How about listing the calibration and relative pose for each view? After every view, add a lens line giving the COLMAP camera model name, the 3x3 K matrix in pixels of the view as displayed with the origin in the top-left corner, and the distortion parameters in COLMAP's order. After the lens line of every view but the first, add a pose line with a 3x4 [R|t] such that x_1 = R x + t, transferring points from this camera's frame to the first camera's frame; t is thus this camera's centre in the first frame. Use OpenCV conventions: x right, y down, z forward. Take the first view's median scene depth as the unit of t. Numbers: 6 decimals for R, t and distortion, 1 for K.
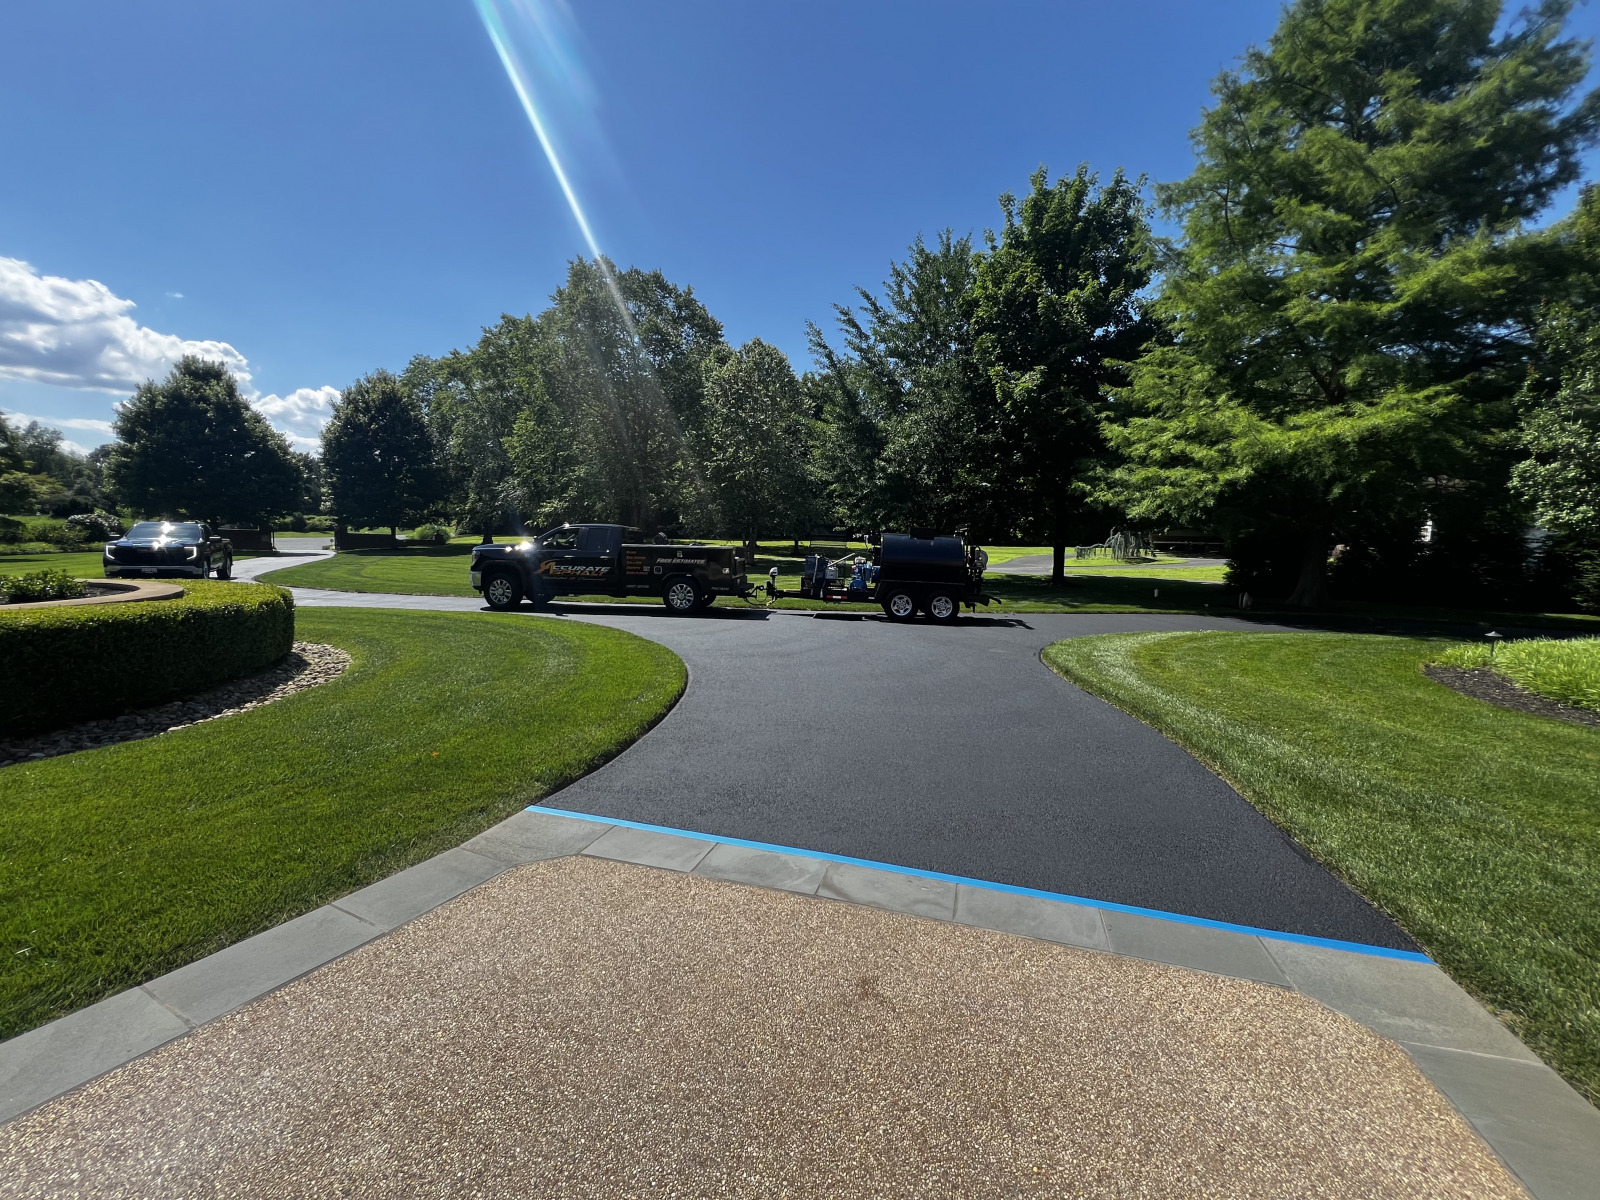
lens RADIAL K [[637.0, 0, 801.9], [0, 637.0, 602.0], [0, 0, 1]] dist [0.000428, 0.000190]
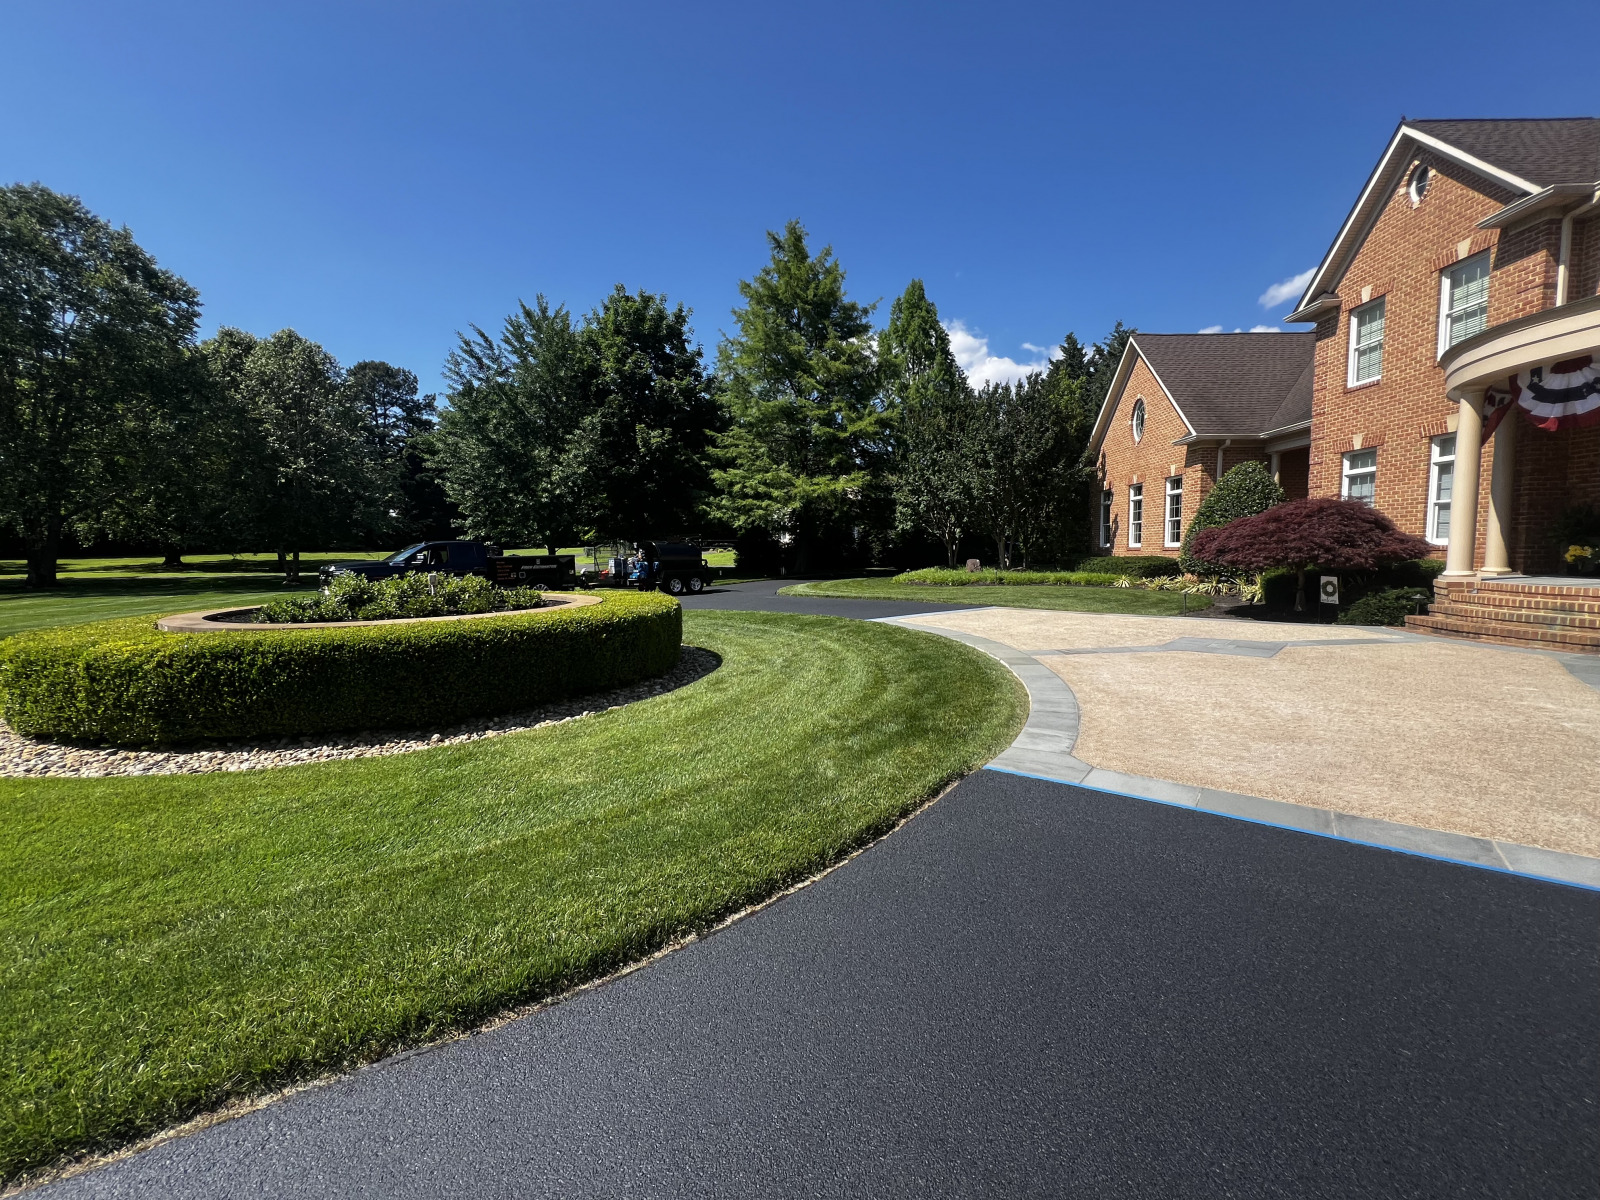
lens RADIAL K [[641.9, 0, 801.8], [0, 641.9, 600.6], [0, 0, 1]] dist [-0.002460, -0.000167]
pose [[0.630696, -0.104315, 0.768987, -0.826168], [0.107903, 0.993087, 0.046217, 0.002777], [-0.768492, 0.053827, 0.637592, -0.257483]]
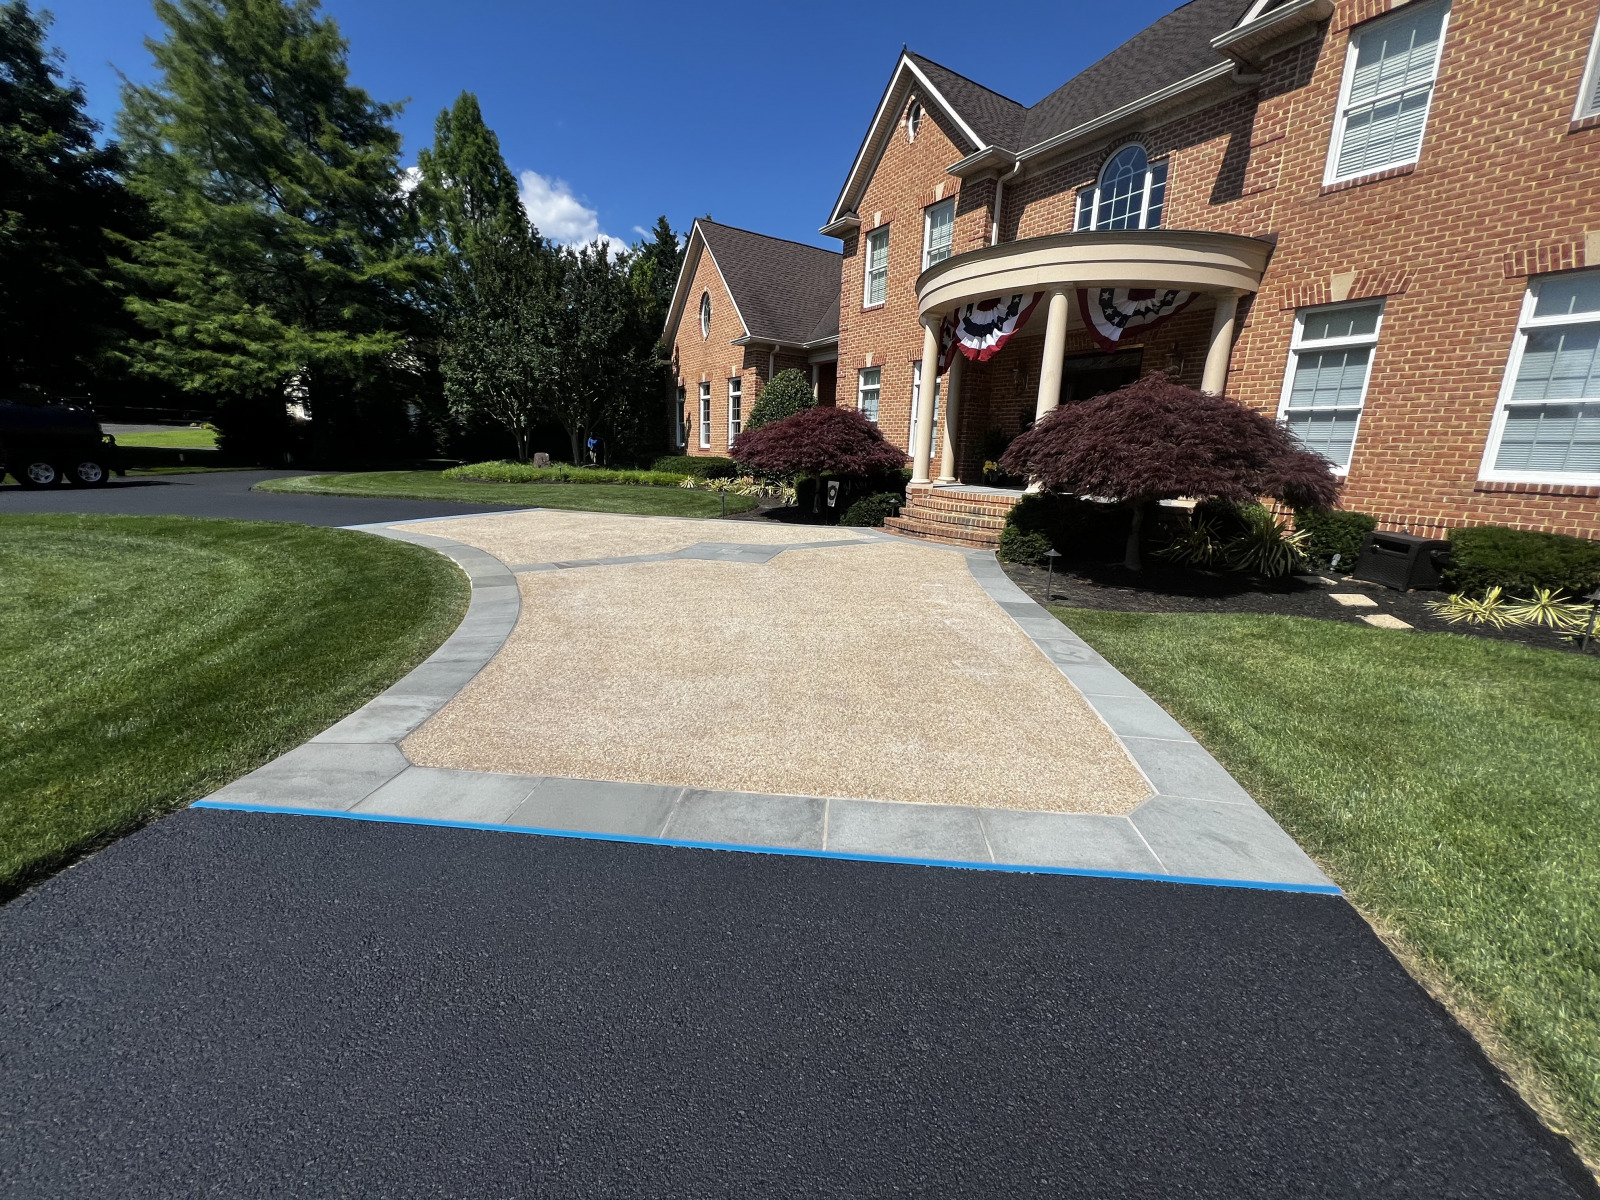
lens RADIAL K [[644.6, 0, 804.3], [0, 644.6, 597.8], [0, 0, 1]] dist [-0.002208, 0.000344]
pose [[0.109705, -0.250074, 0.961992, -0.693984], [0.058083, 0.967792, 0.244958, 0.015702], [-0.992266, 0.029002, 0.120697, -0.308932]]
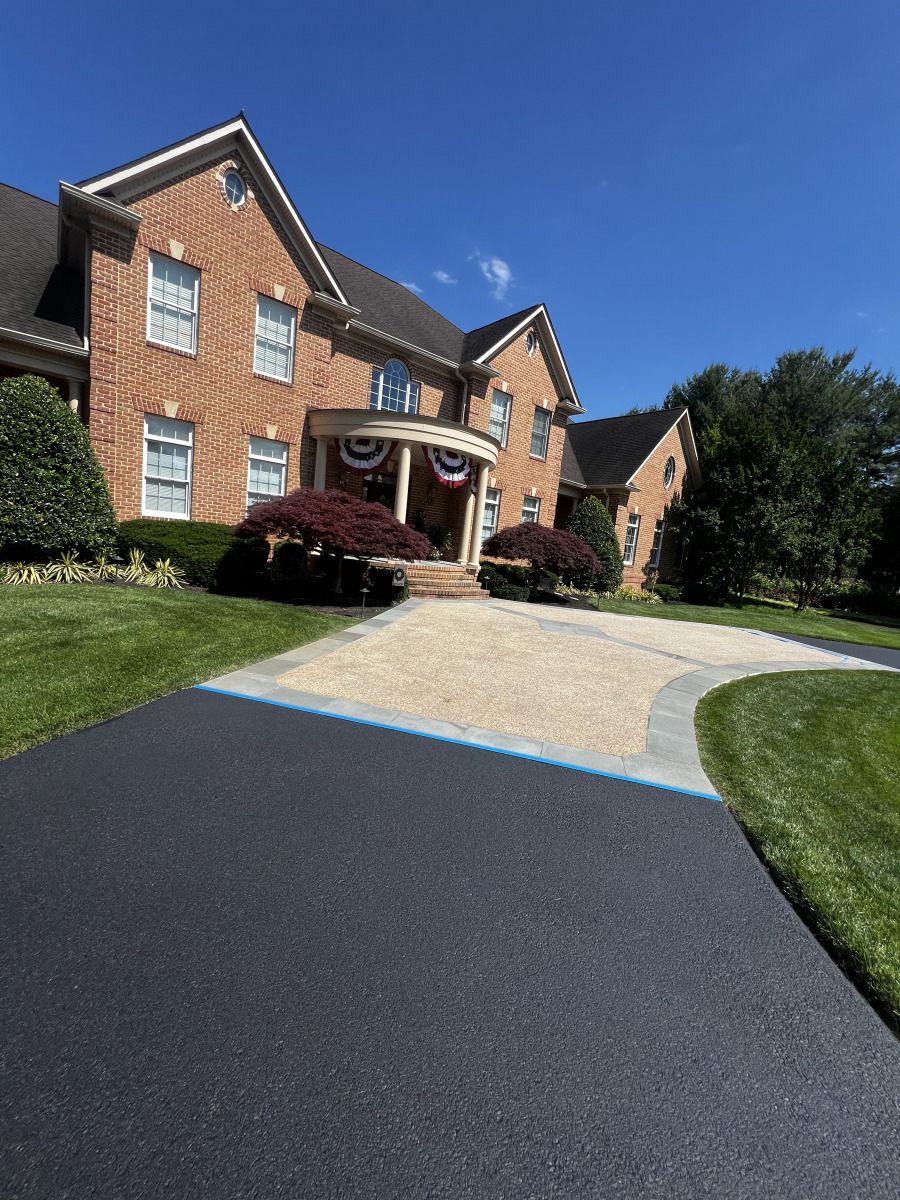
lens RADIAL K [[481.4, 0, 448.1], [0, 481.4, 602.3], [0, 0, 1]] dist [-0.002460, -0.000167]
pose [[-0.990027, -0.135670, -0.037954, 0.034591], [-0.140678, 0.966422, 0.215032, -0.034648], [0.007506, 0.218227, -0.975869, 0.425586]]
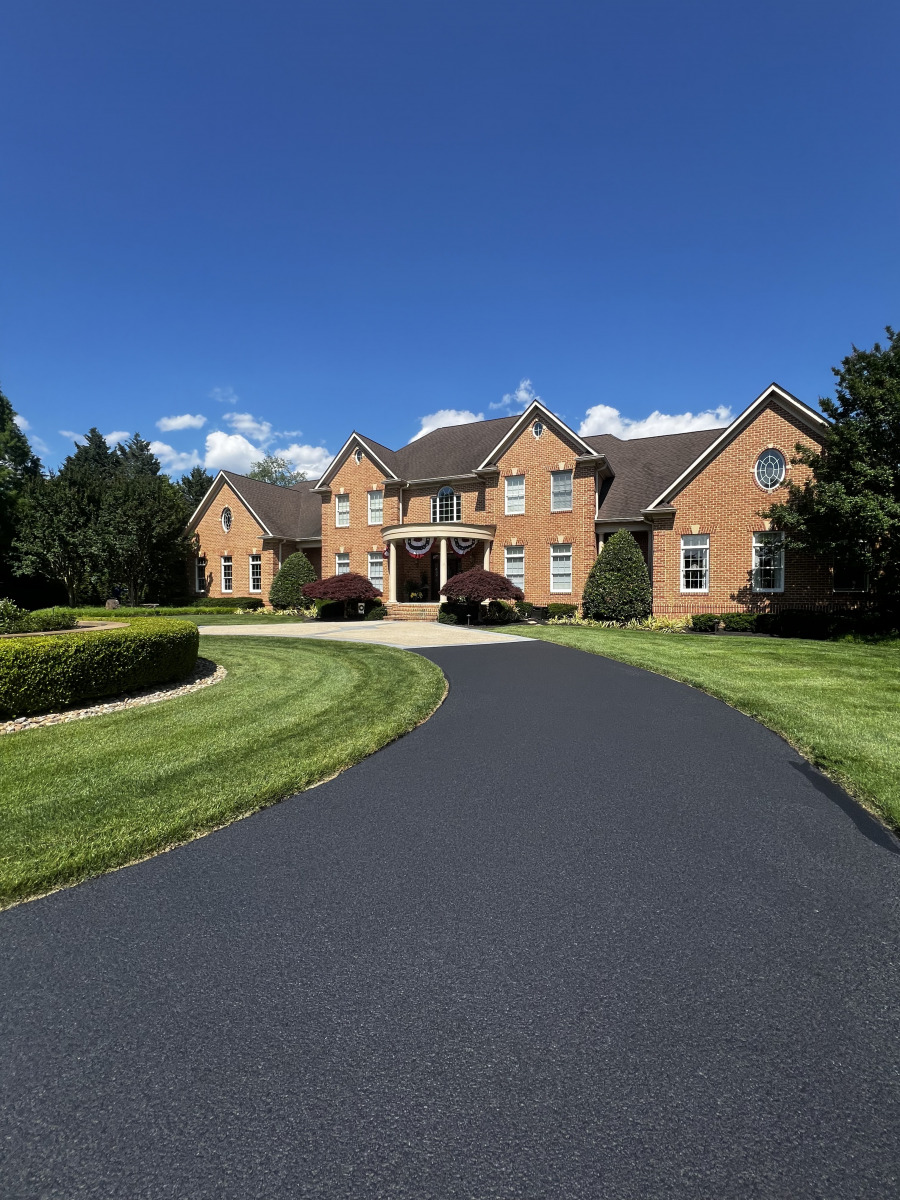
lens RADIAL K [[477.7, 0, 452.4], [0, 477.7, 604.0], [0, 0, 1]] dist [0.000428, 0.000190]
pose [[-0.443663, -0.055447, 0.894477, -1.275291], [0.068735, 0.993039, 0.095649, -0.040457], [-0.893554, 0.103918, -0.436764, 0.114570]]
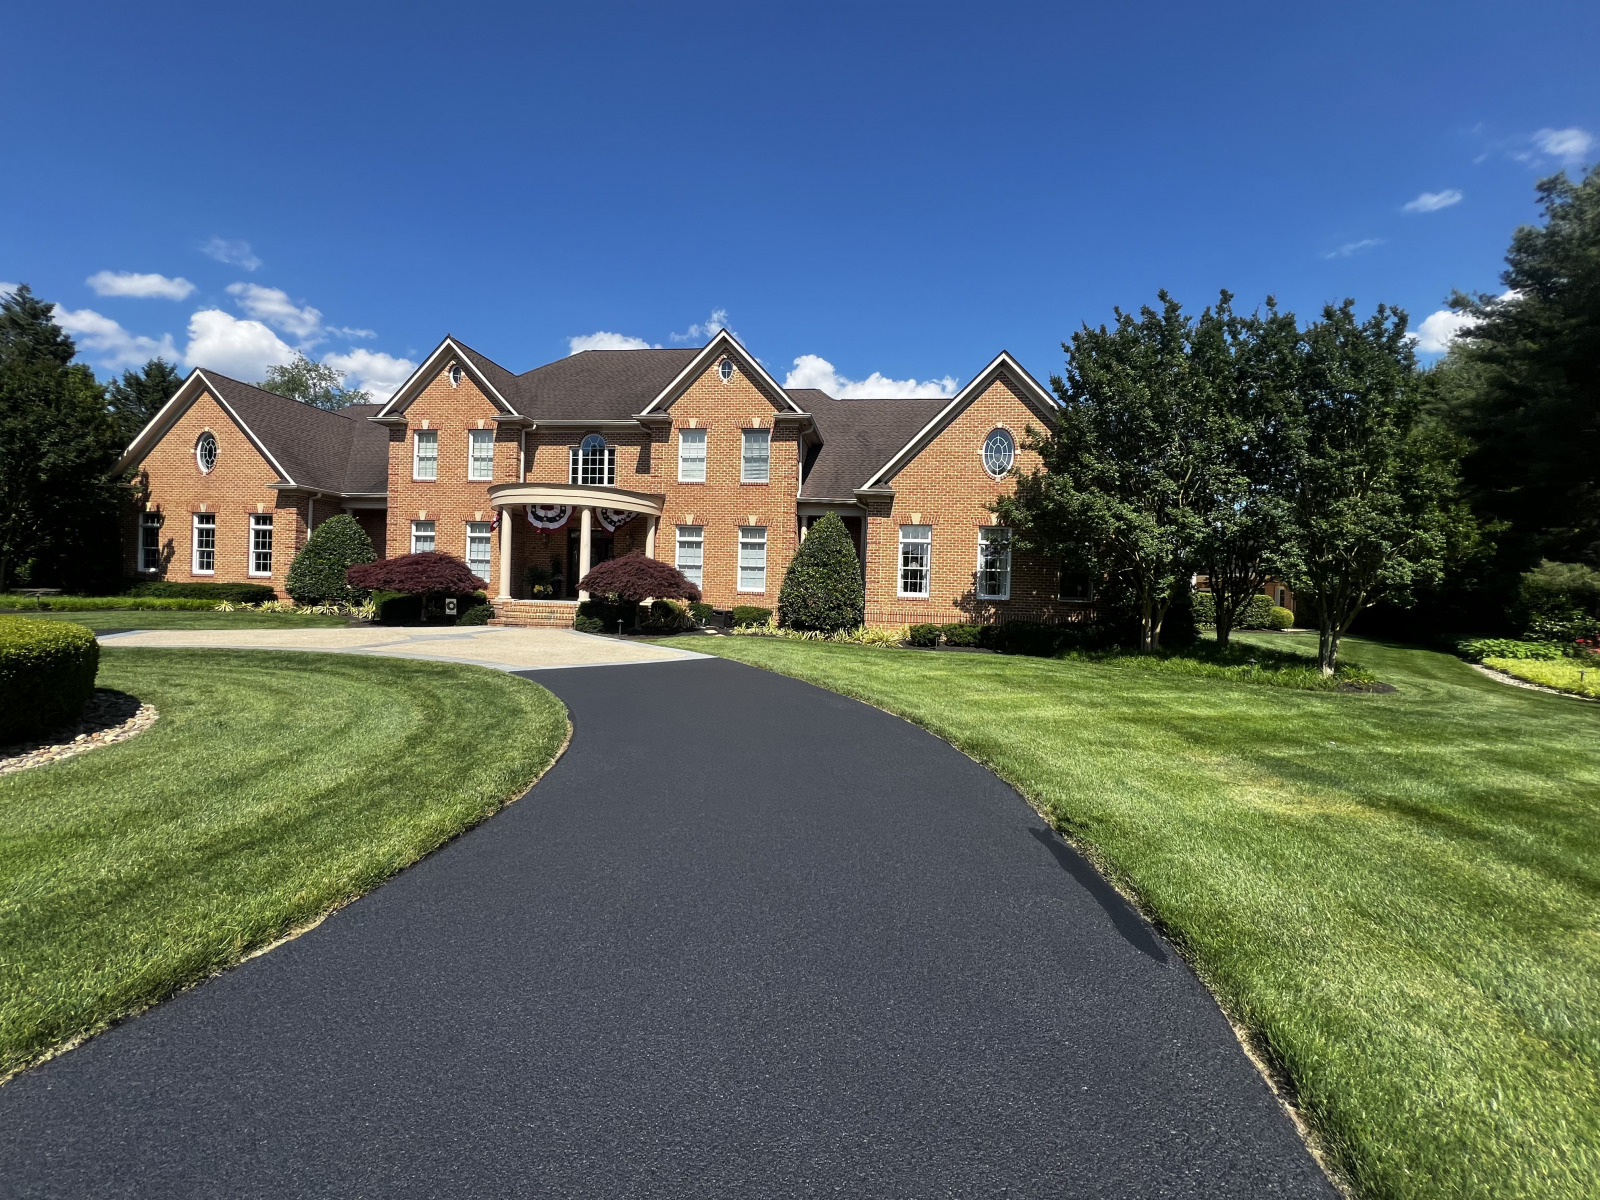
lens RADIAL K [[637.0, 0, 801.9], [0, 637.0, 602.0], [0, 0, 1]] dist [0.000428, 0.000190]
pose [[-0.686127, -0.066580, 0.724428, -1.247481], [0.012681, 0.994557, 0.103418, -0.038791], [-0.727371, 0.080144, -0.681549, 0.084315]]
